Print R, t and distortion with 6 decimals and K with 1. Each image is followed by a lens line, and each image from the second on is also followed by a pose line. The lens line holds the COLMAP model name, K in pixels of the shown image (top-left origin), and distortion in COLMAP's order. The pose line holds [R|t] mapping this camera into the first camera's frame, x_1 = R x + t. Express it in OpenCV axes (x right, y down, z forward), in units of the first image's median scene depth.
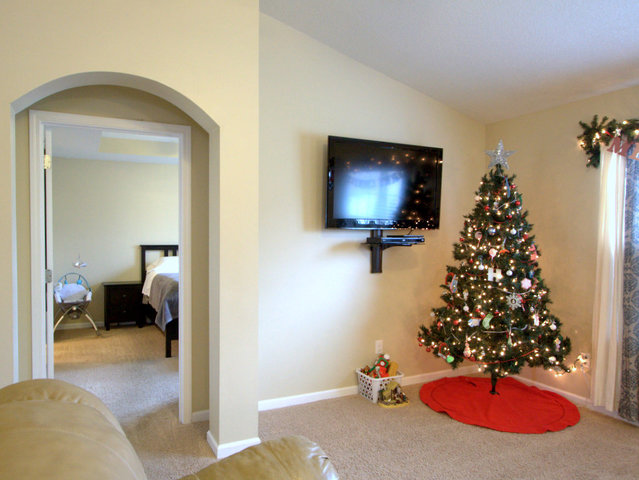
lens RADIAL K [[427.7, 0, 319.5], [0, 427.7, 240.0], [0, 0, 1]] dist [-0.057975, 0.000291]
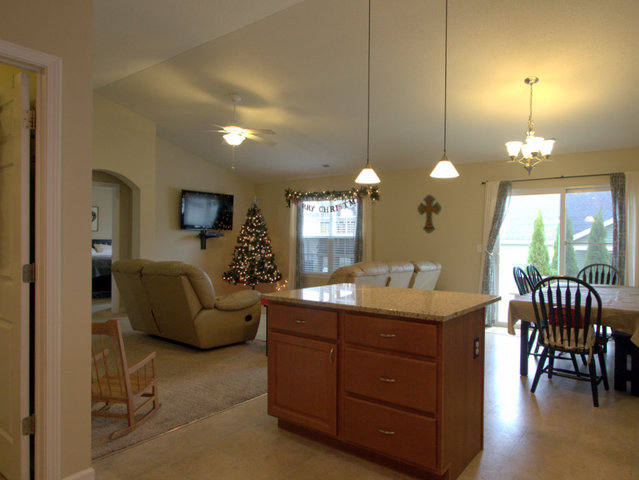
lens RADIAL K [[380.9, 0, 319.5], [0, 380.9, 240.0], [0, 0, 1]] dist [-0.001763, -0.000200]
pose [[0.914059, 0.004402, 0.405557, -0.134689], [-0.002319, 0.999981, -0.005626, 0.042220], [-0.405574, 0.004202, 0.914052, -1.197065]]
